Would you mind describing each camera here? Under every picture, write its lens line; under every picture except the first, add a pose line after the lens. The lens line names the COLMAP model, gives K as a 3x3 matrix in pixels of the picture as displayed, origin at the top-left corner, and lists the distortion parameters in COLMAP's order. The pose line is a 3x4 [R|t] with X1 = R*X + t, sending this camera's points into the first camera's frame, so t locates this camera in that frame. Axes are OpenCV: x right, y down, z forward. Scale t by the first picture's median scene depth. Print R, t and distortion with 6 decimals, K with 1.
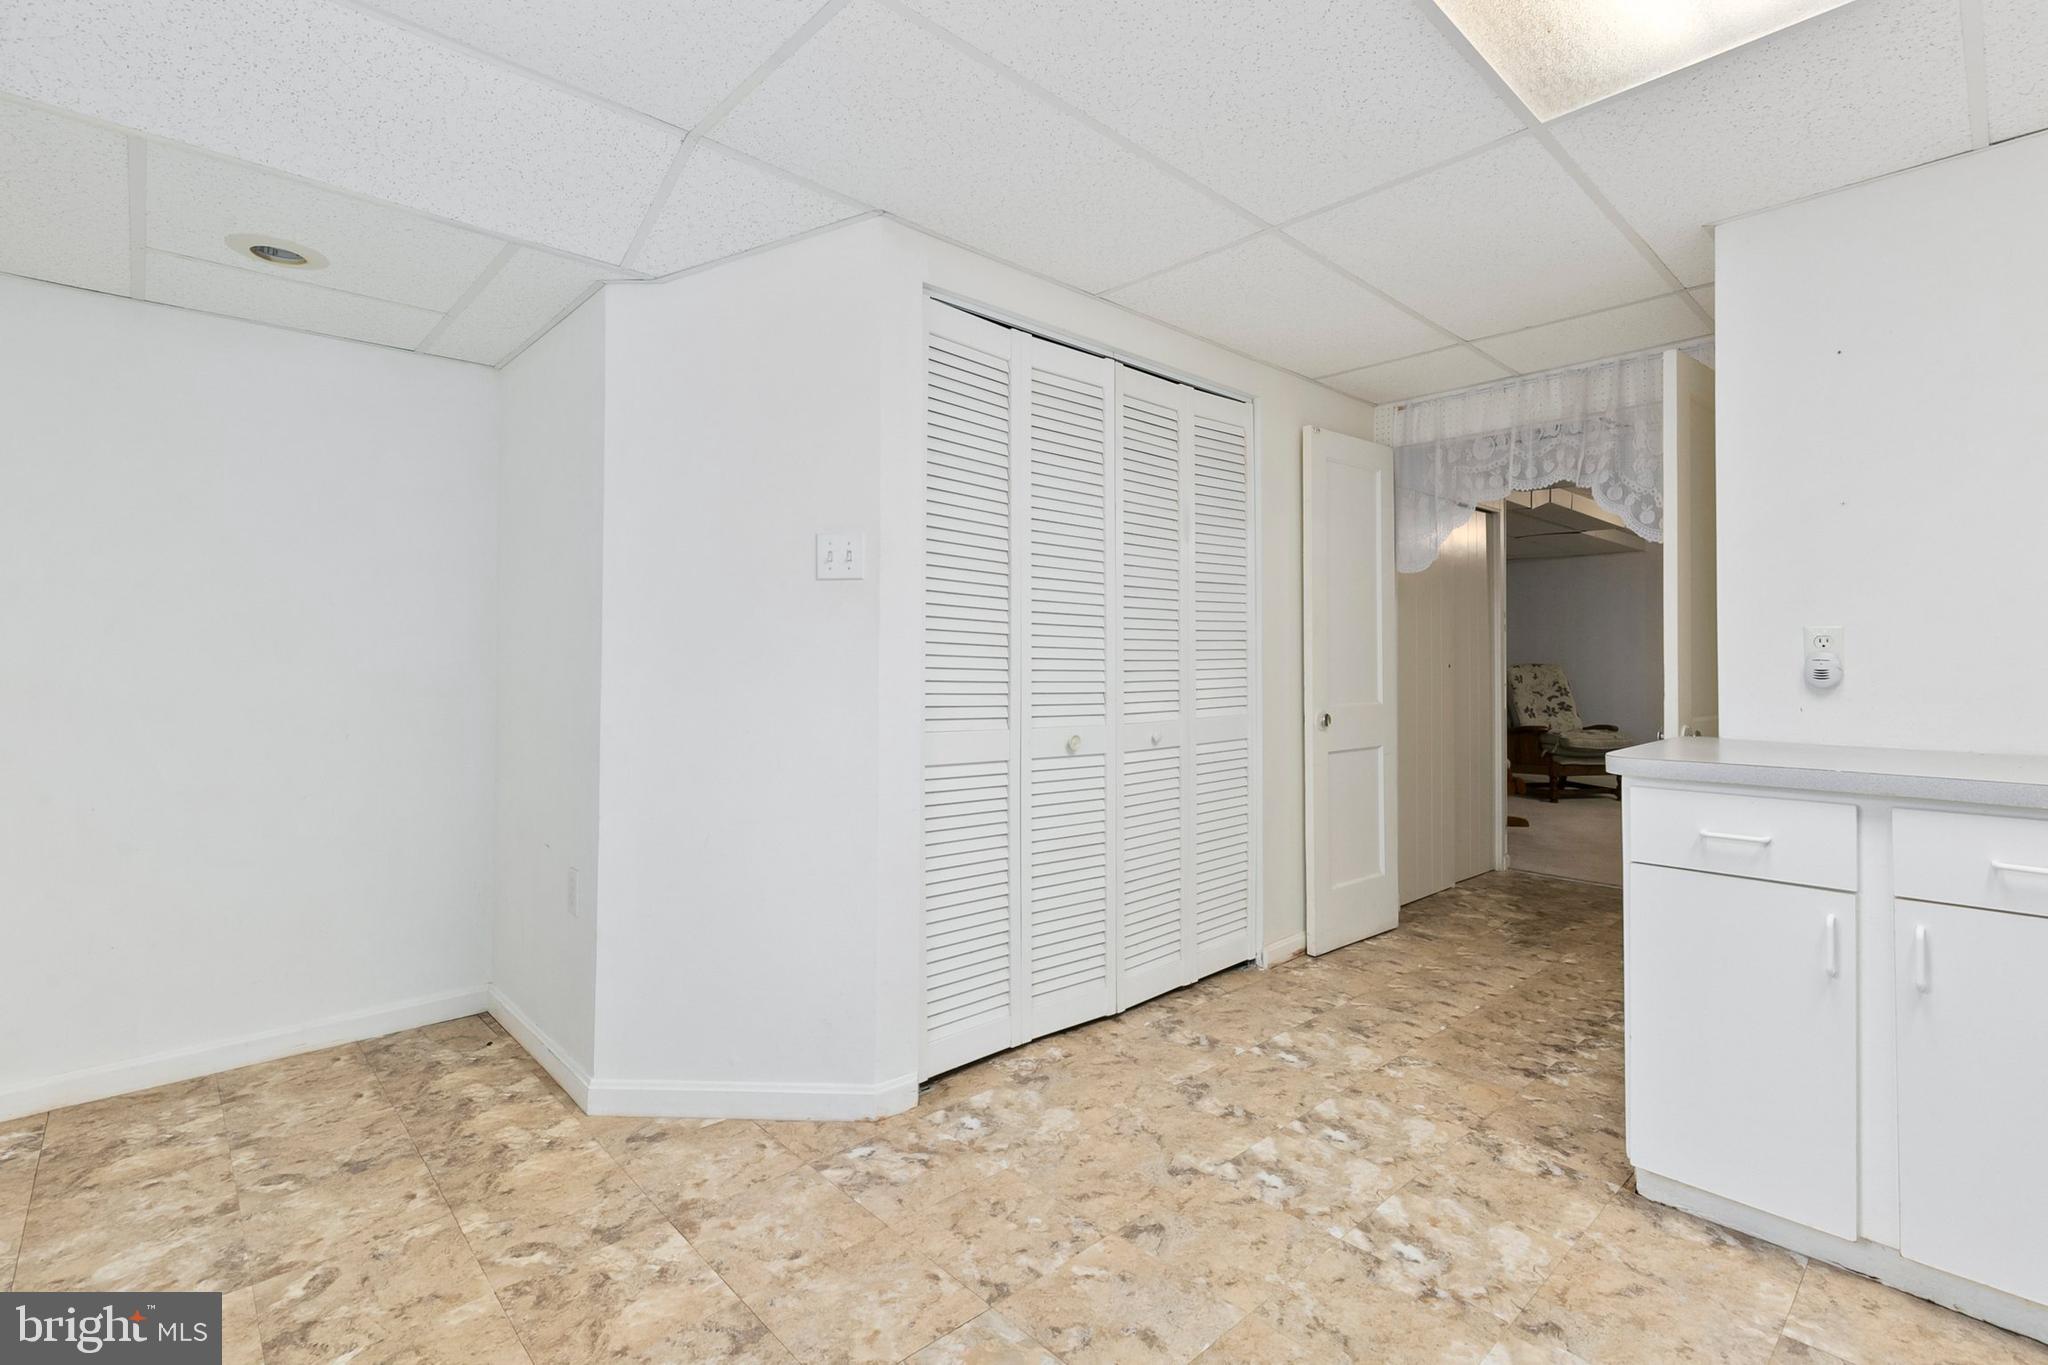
lens RADIAL K [[938.1, 0, 1018.9], [0, 938.1, 631.6], [0, 0, 1]] dist [0.001844, 0.000381]
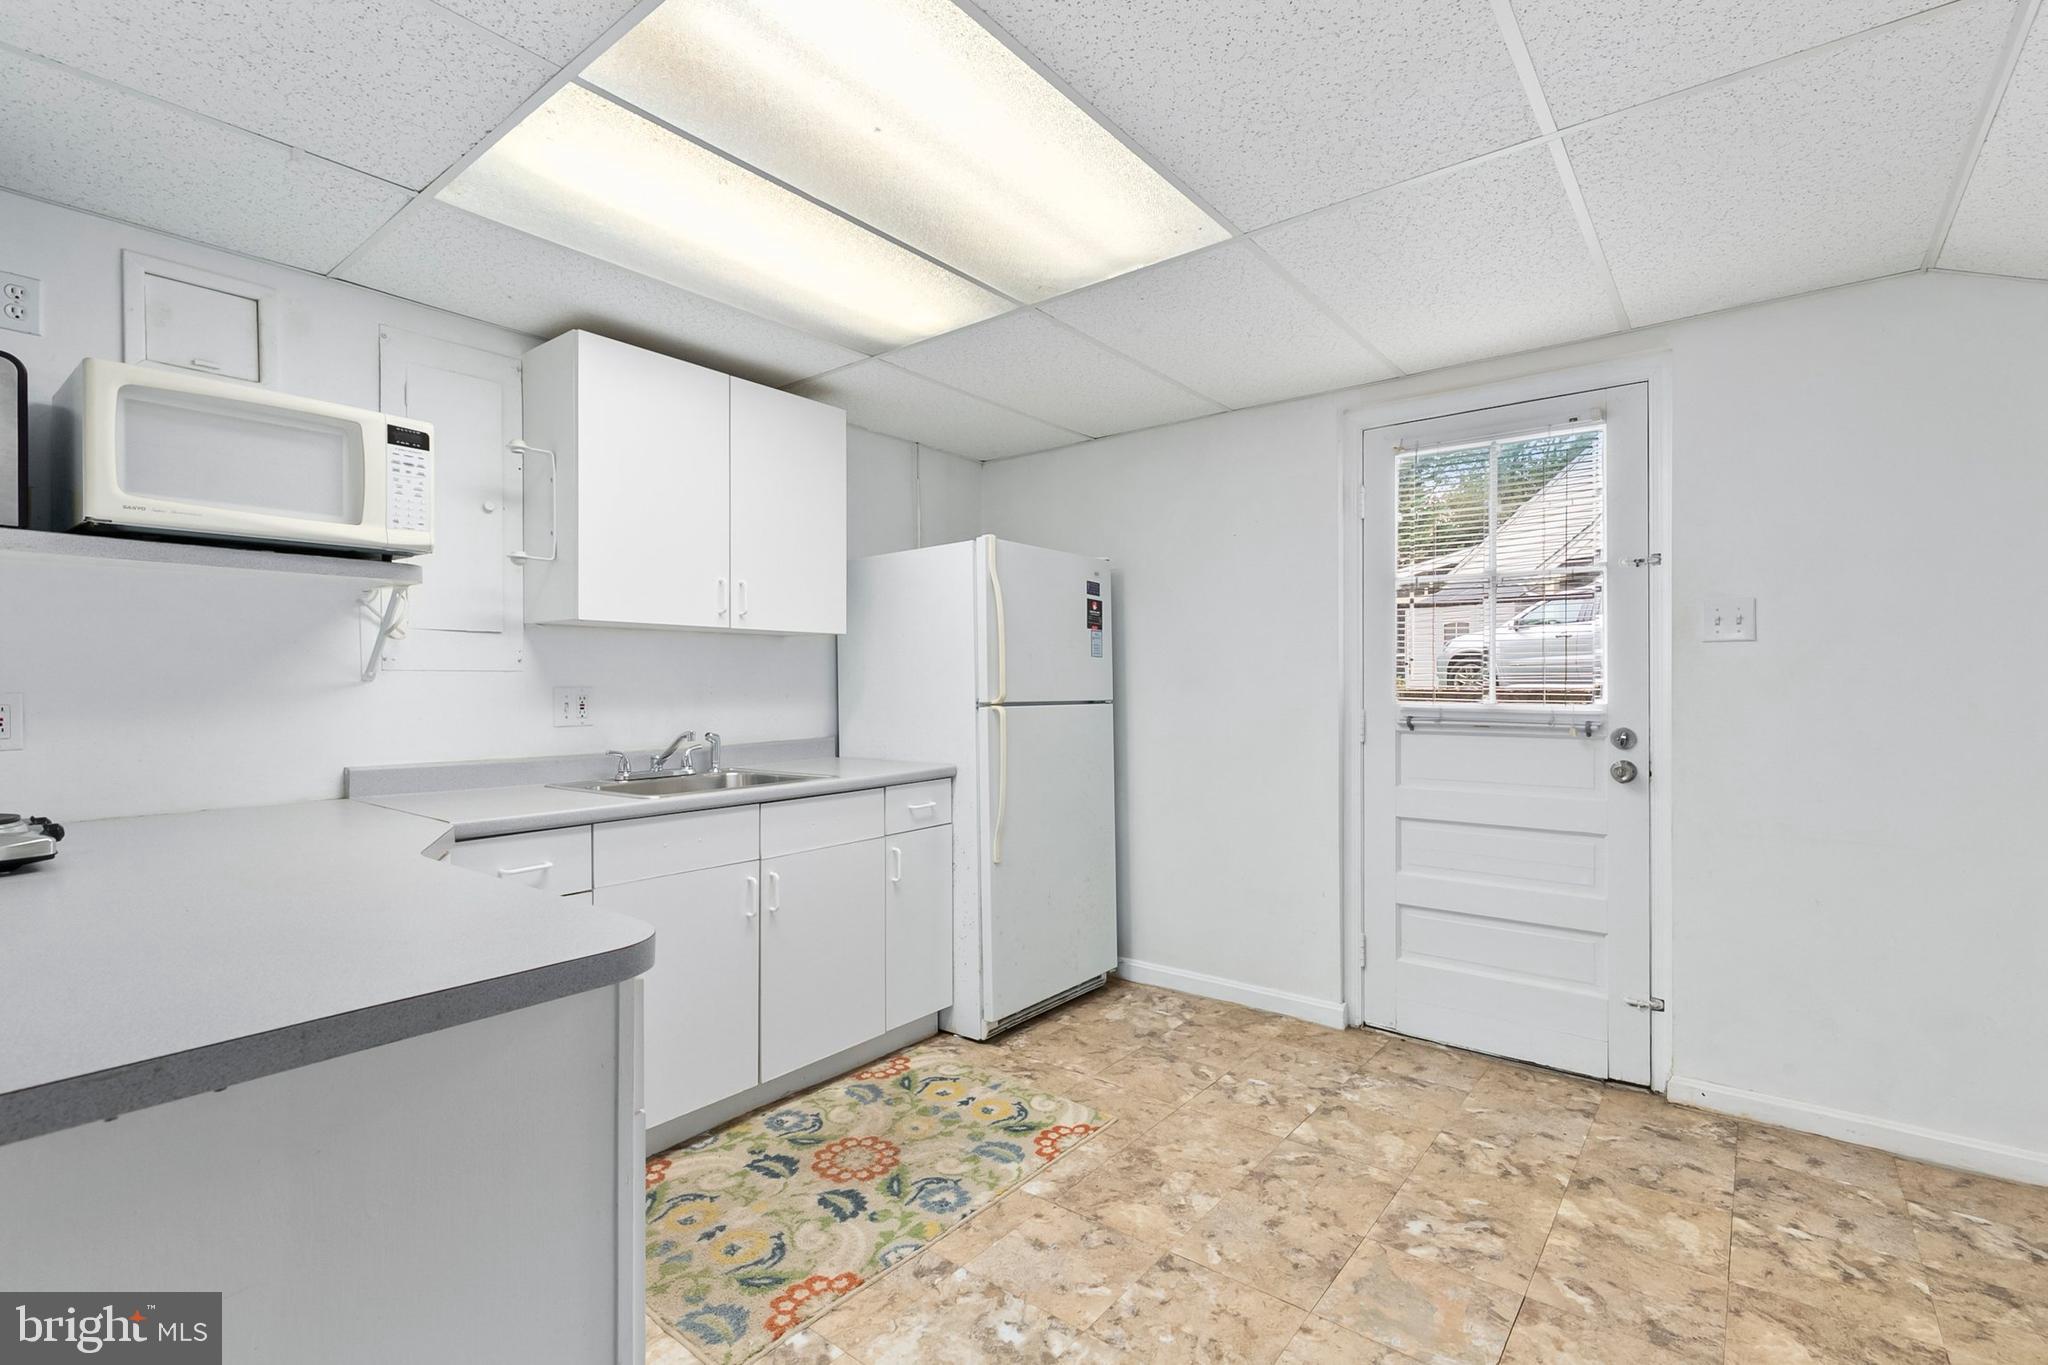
lens RADIAL K [[929.5, 0, 1025.9], [0, 929.5, 678.8], [0, 0, 1]] dist [0.007602, -0.000808]
pose [[-0.987190, 0.000950, -0.159544, 0.453821], [0.006477, 0.999397, -0.034127, 0.001215], [0.159415, -0.034723, -0.986601, 1.433696]]
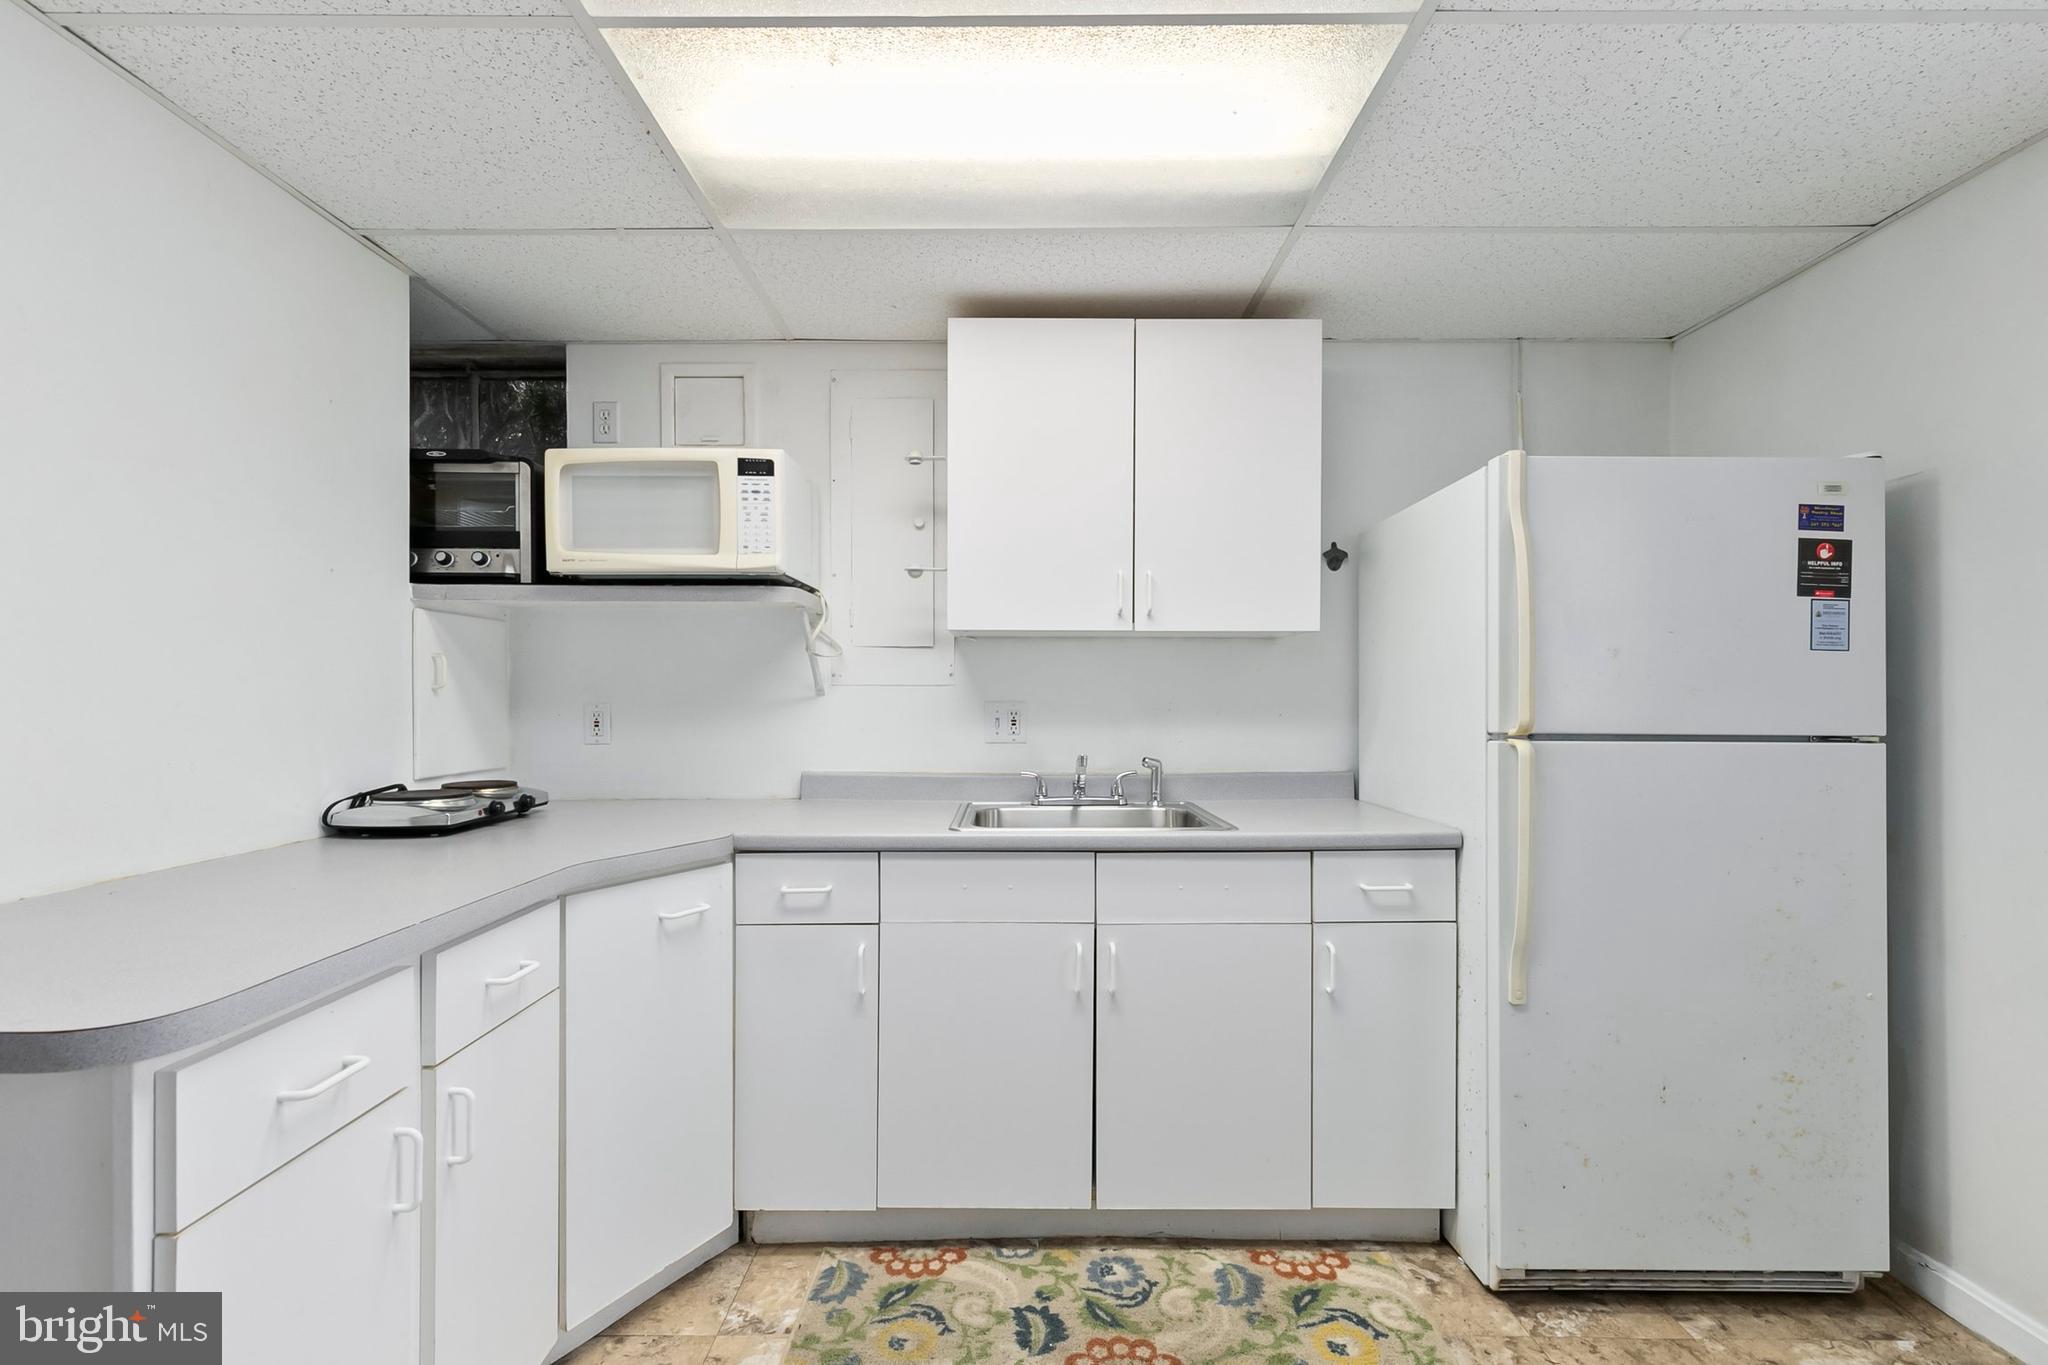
lens RADIAL K [[928.1, 0, 1016.7], [0, 928.1, 699.8], [0, 0, 1]] dist [0.004723, -0.000292]
pose [[-0.734438, -0.005299, 0.678656, 0.032220], [-0.022346, 0.999616, -0.016377, -0.018094], [-0.678308, -0.027193, -0.734274, 0.946799]]
